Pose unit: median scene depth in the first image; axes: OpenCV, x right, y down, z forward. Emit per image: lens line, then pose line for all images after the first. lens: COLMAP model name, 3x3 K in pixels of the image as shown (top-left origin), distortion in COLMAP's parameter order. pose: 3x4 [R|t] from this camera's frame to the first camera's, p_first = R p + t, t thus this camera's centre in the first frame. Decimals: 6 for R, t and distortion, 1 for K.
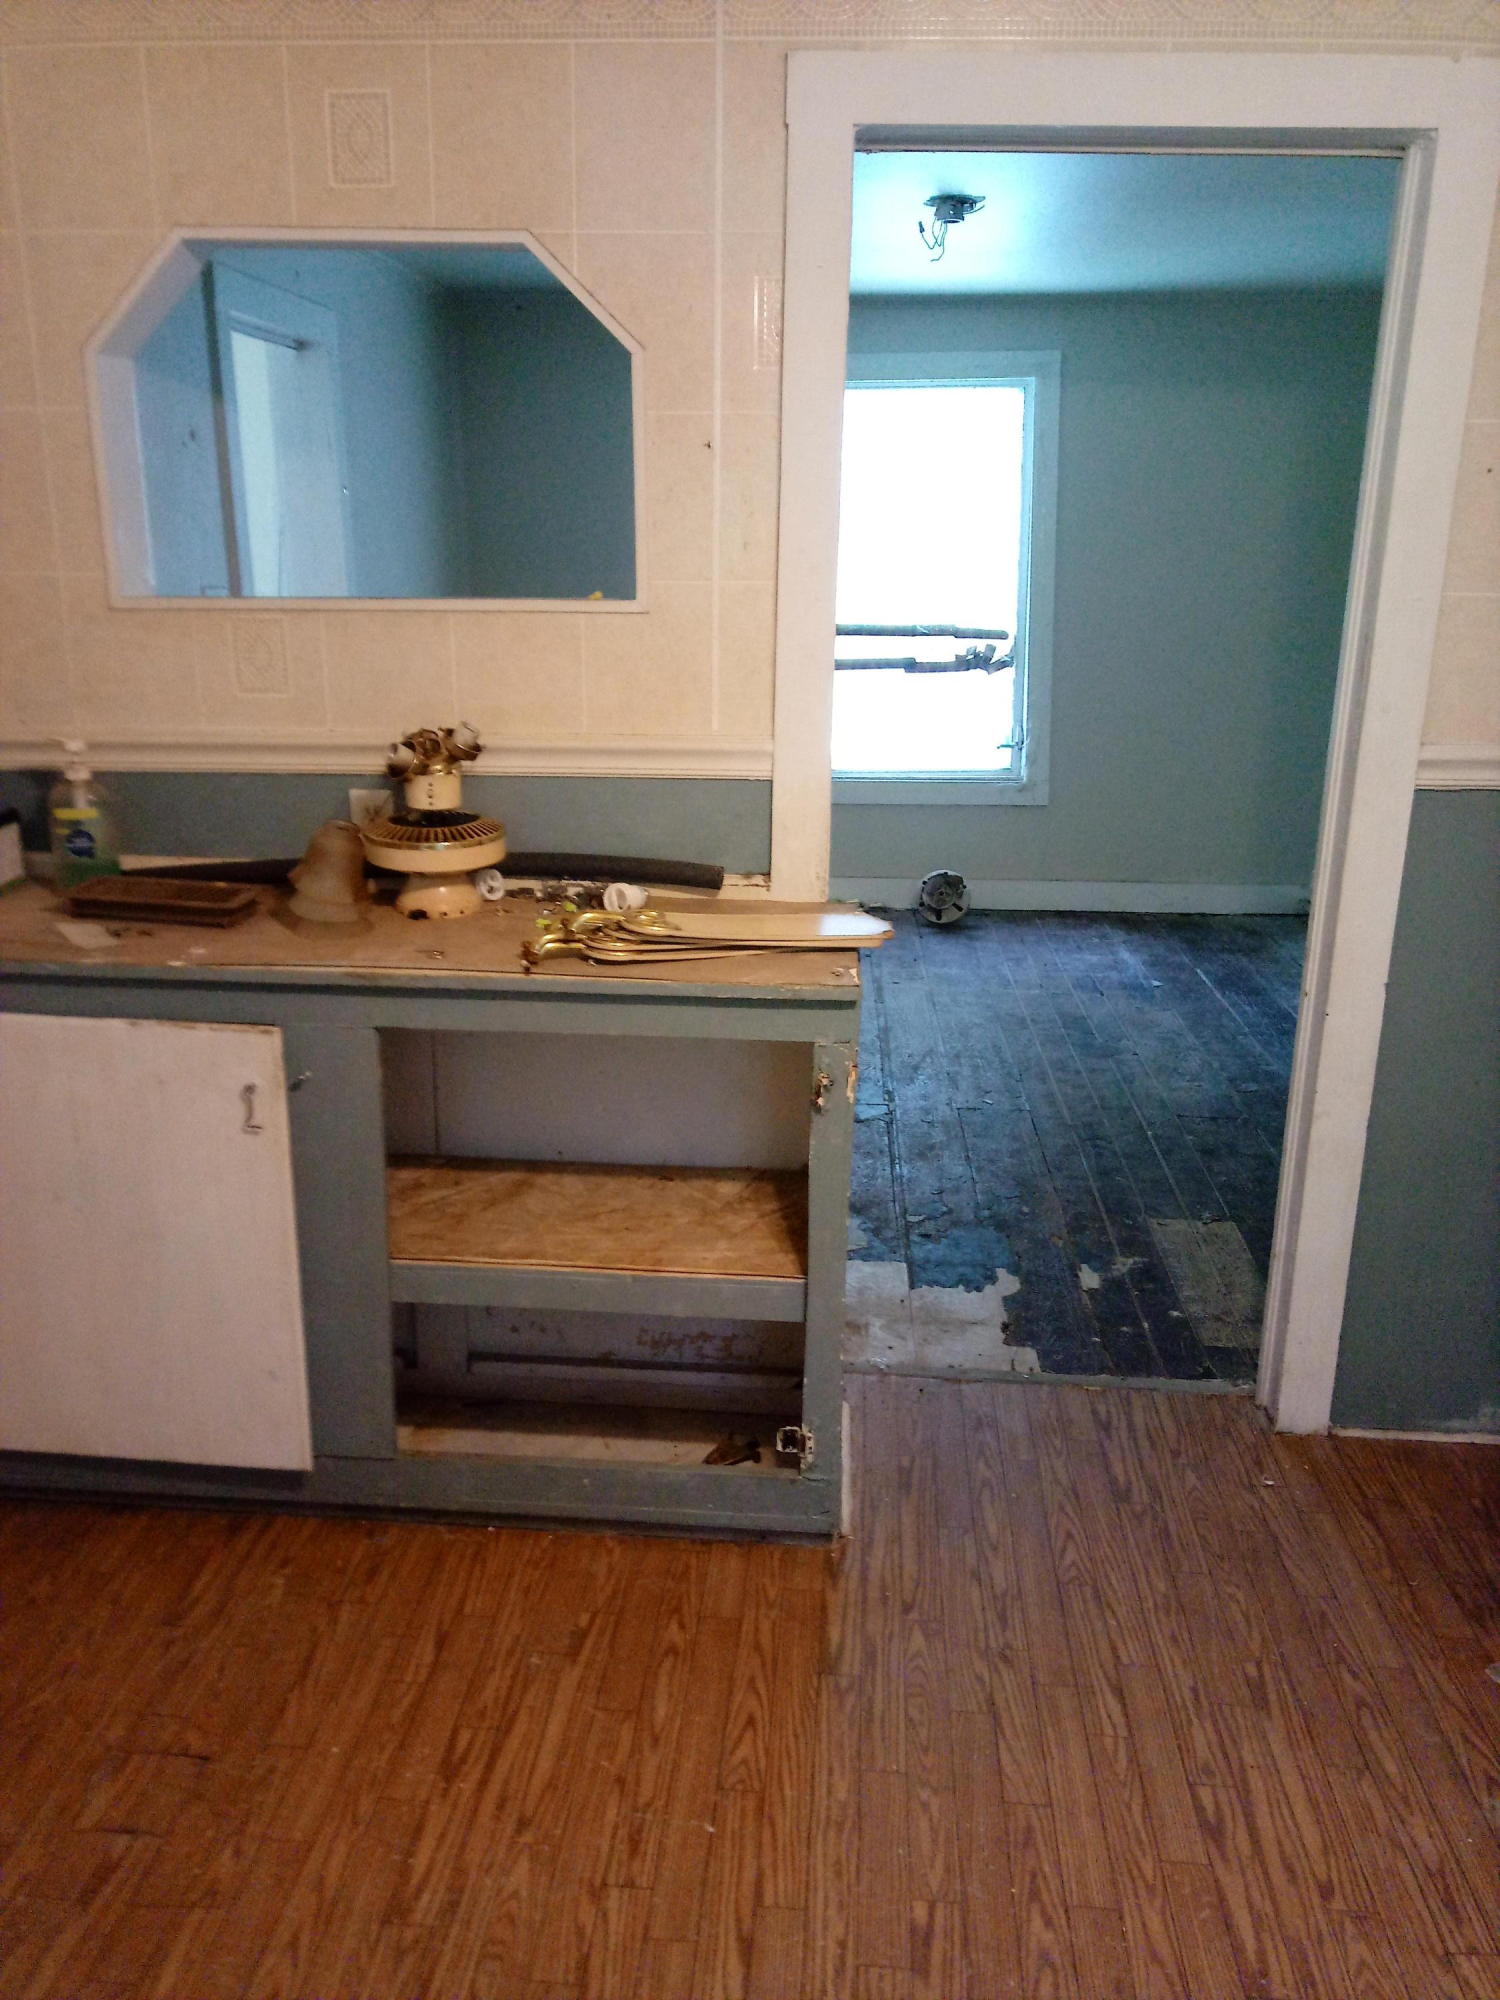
lens RADIAL K [[1532.4, 0, 718.3], [0, 1532.4, 1011.8], [0, 0, 1]] dist [0.042054, -0.047603]
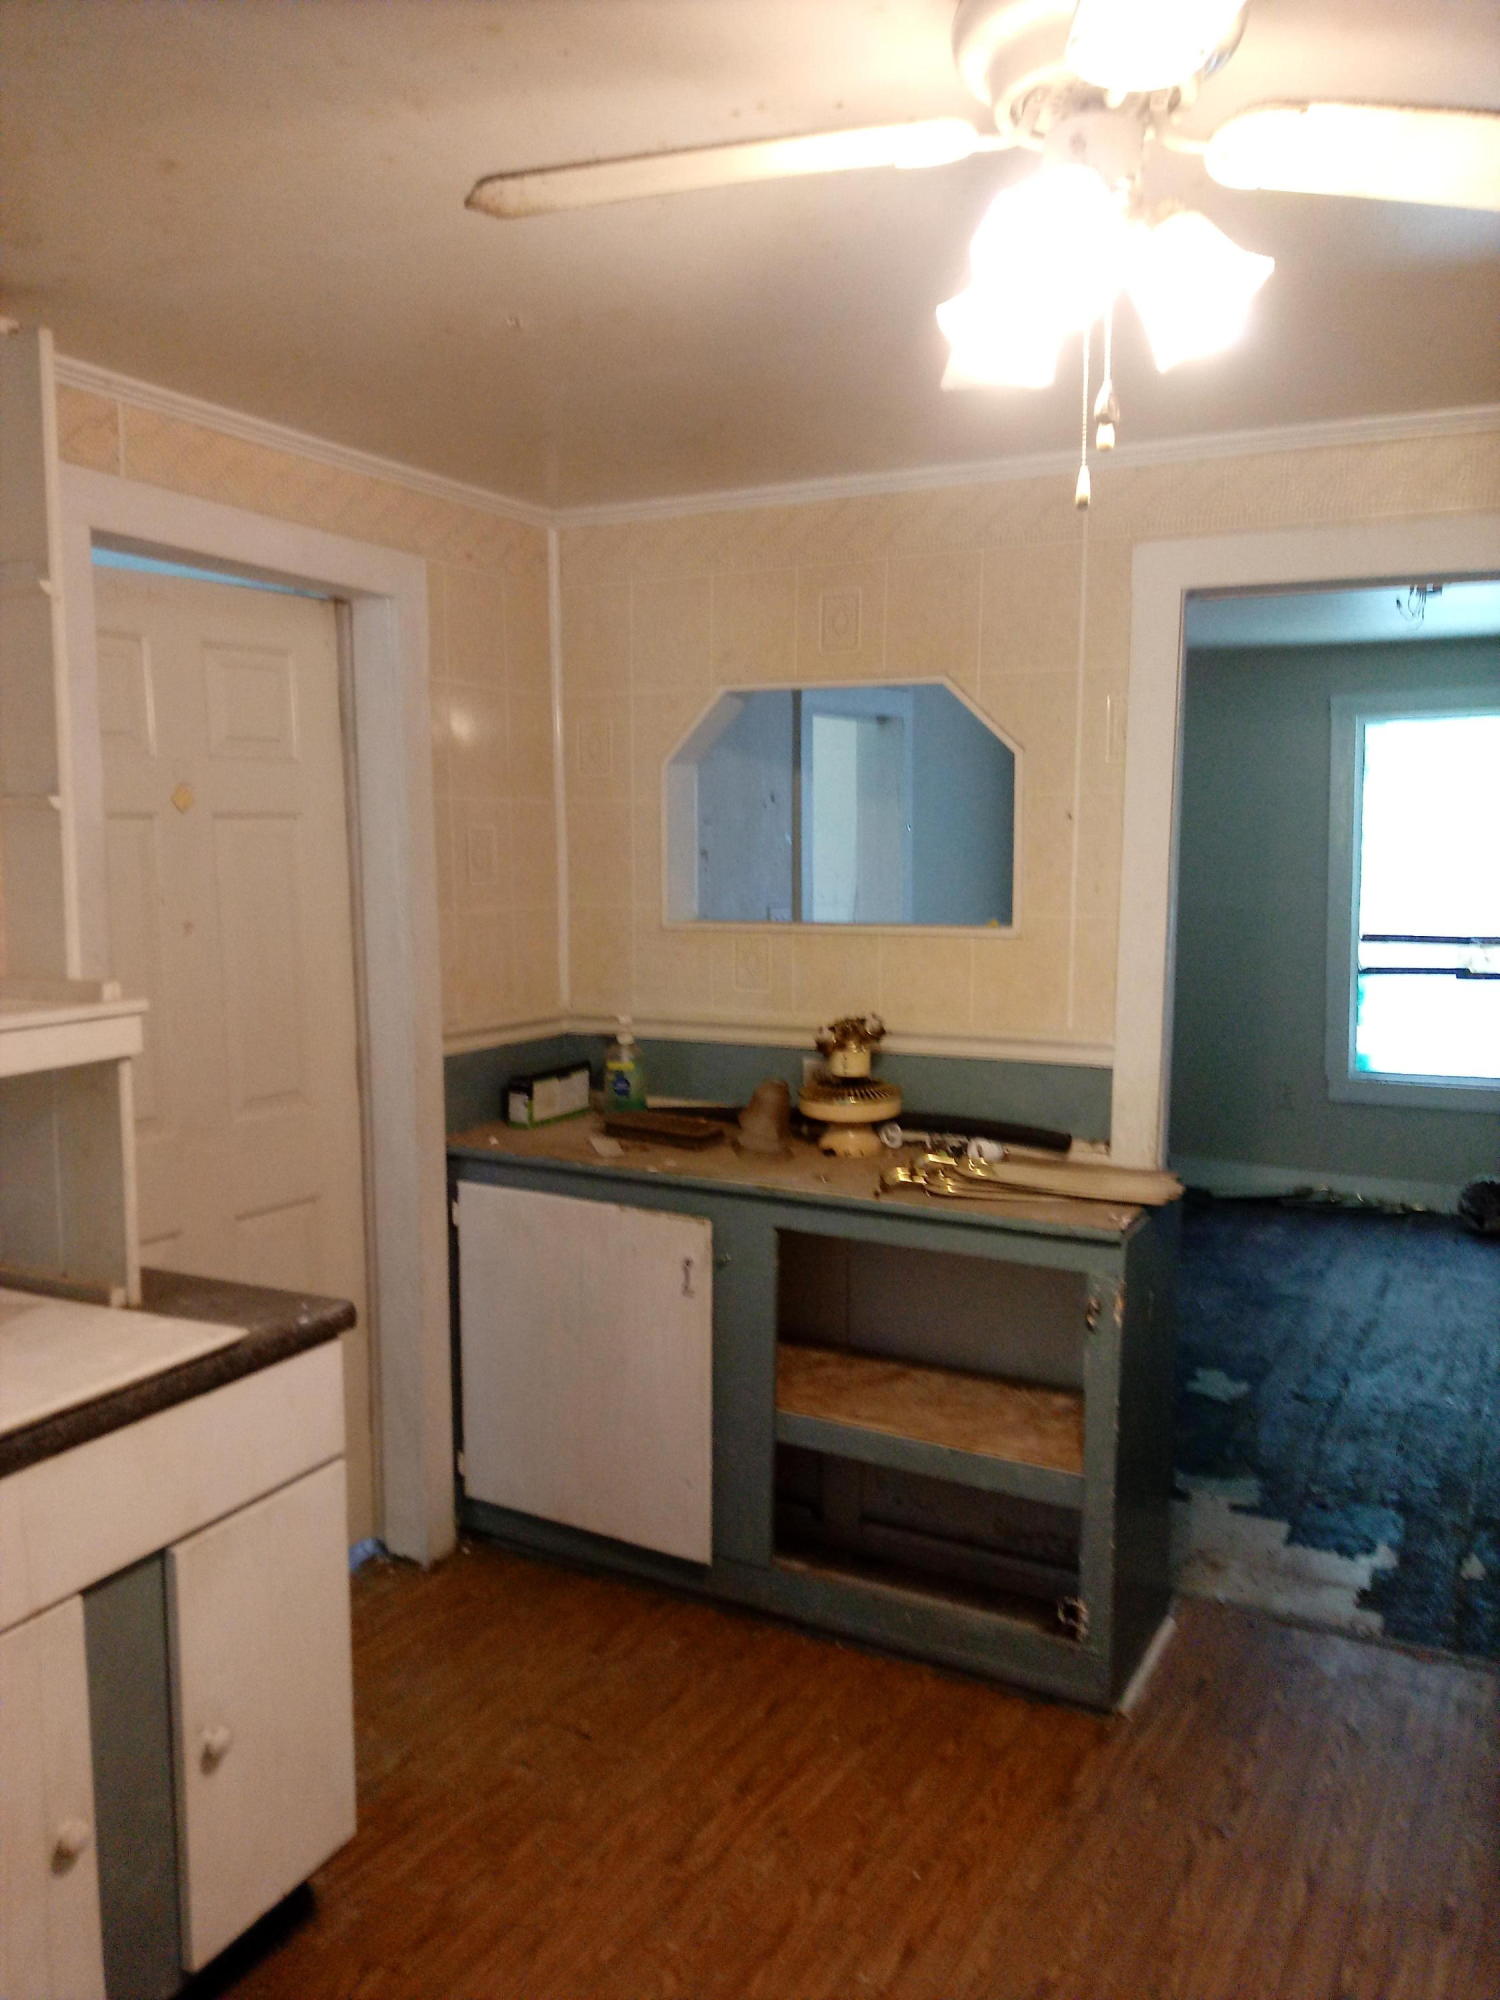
lens RADIAL K [[1532.4, 0, 718.3], [0, 1532.4, 1011.8], [0, 0, 1]] dist [0.042054, -0.047603]
pose [[0.906147, 0.037789, -0.421271, 0.269445], [-0.114089, 0.980920, -0.157413, 0.037797], [0.407285, 0.190702, 0.893170, -0.257408]]
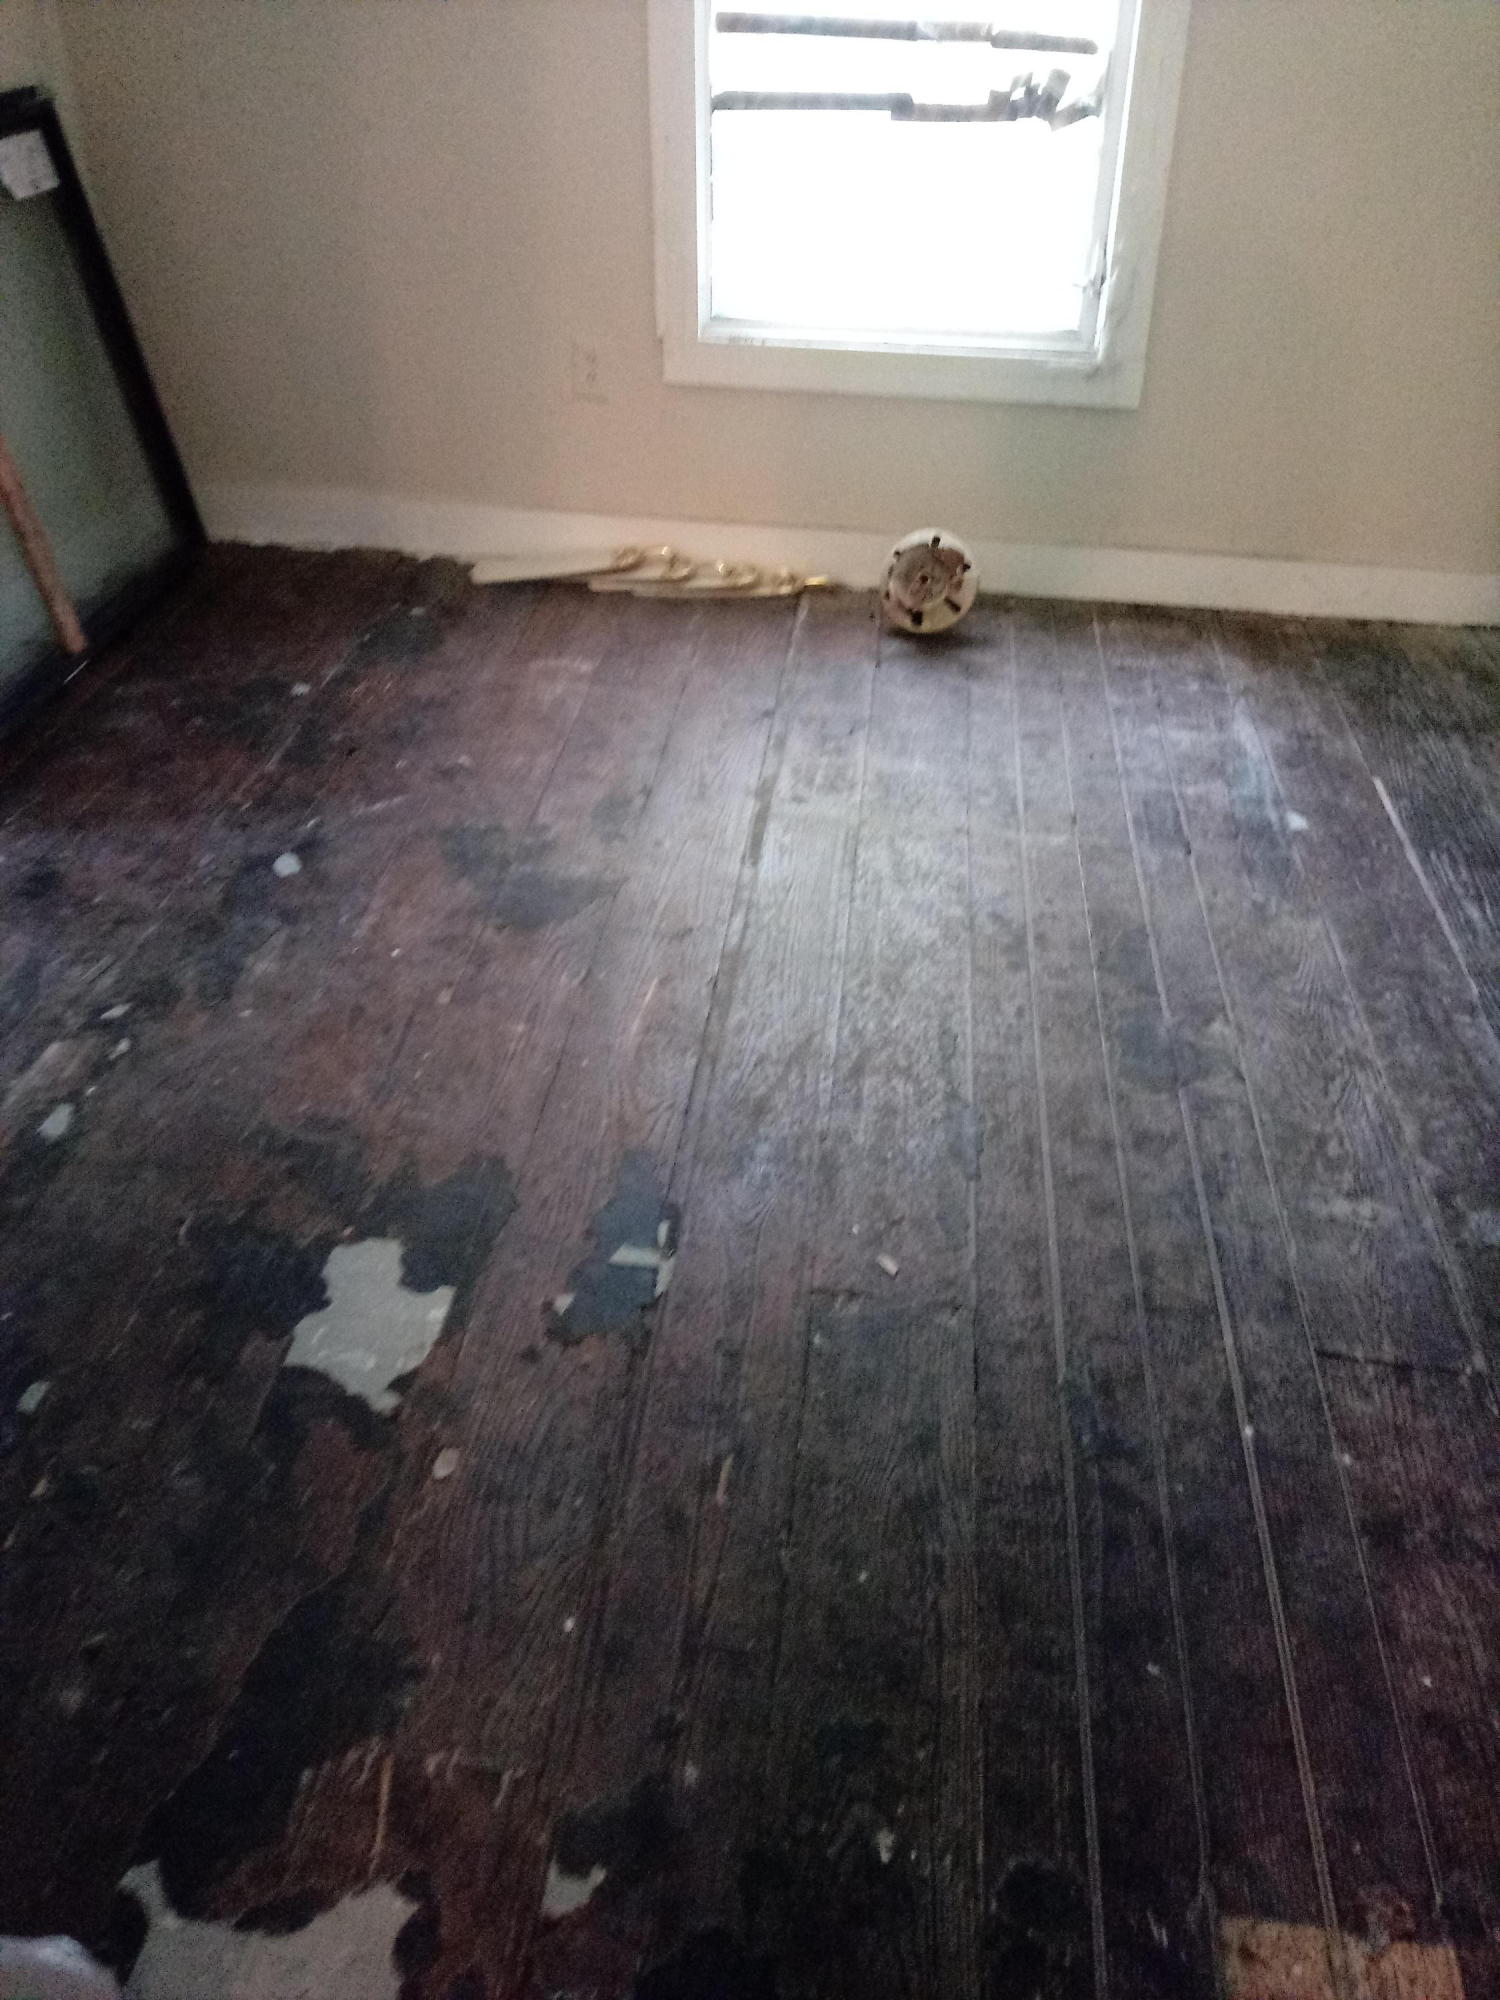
lens RADIAL K [[1526.4, 0, 743.4], [0, 1526.4, 993.1], [0, 0, 1]] dist [0.005502, -0.003786]
pose [[0.998721, 0.044308, -0.024343, 0.239992], [-0.034363, 0.948154, 0.315949, -0.256032], [0.037080, -0.314708, 0.948464, 1.028367]]
